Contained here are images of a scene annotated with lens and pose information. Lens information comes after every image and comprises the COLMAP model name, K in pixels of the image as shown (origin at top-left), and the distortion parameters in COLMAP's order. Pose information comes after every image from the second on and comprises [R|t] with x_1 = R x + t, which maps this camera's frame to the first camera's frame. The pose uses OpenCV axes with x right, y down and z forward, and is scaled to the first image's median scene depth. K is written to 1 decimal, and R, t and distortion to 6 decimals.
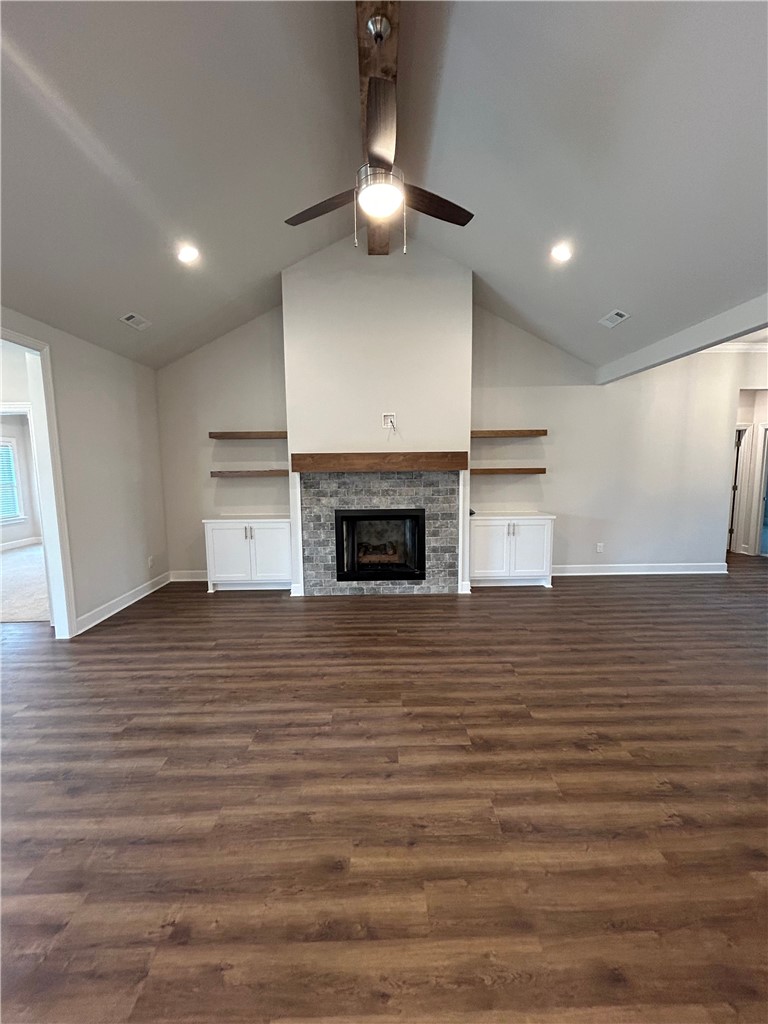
lens RADIAL K [[408.1, 0, 384.0], [0, 408.1, 512.0], [0, 0, 1]] dist [0.001326, 0.000389]
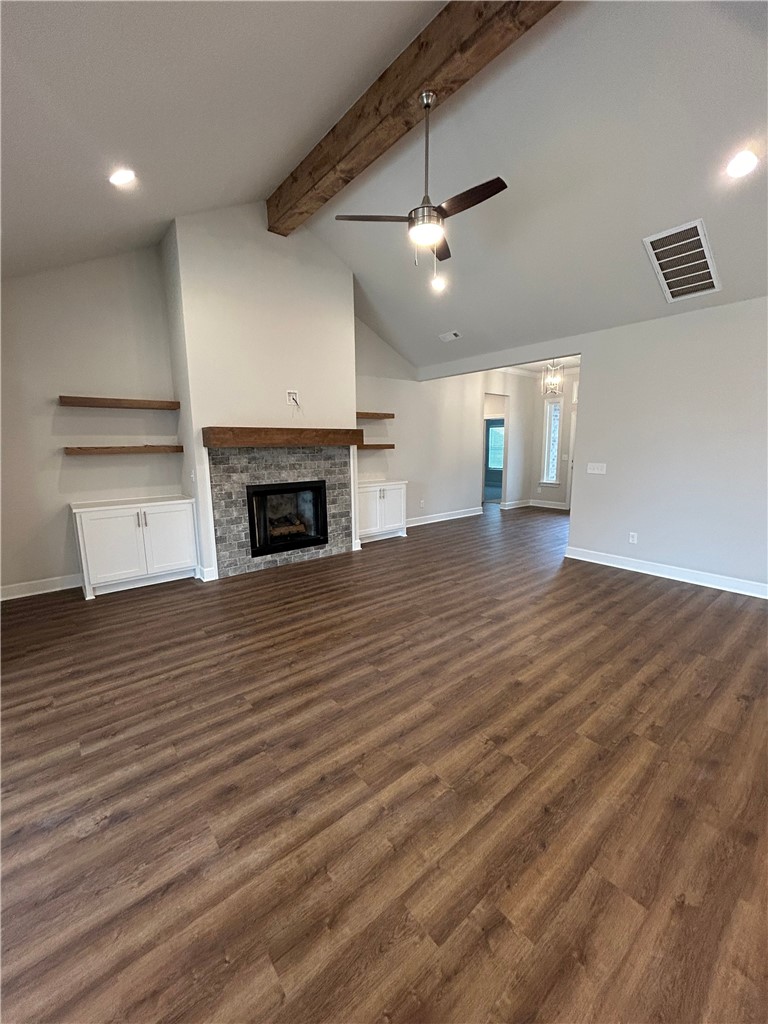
lens RADIAL K [[408.1, 0, 384.0], [0, 408.1, 512.0], [0, 0, 1]] dist [0.001326, 0.000389]
pose [[0.784481, -0.098501, 0.612281, -0.468071], [0.070110, 0.995062, 0.070254, 0.011765], [-0.616177, -0.012187, 0.787513, 0.018559]]
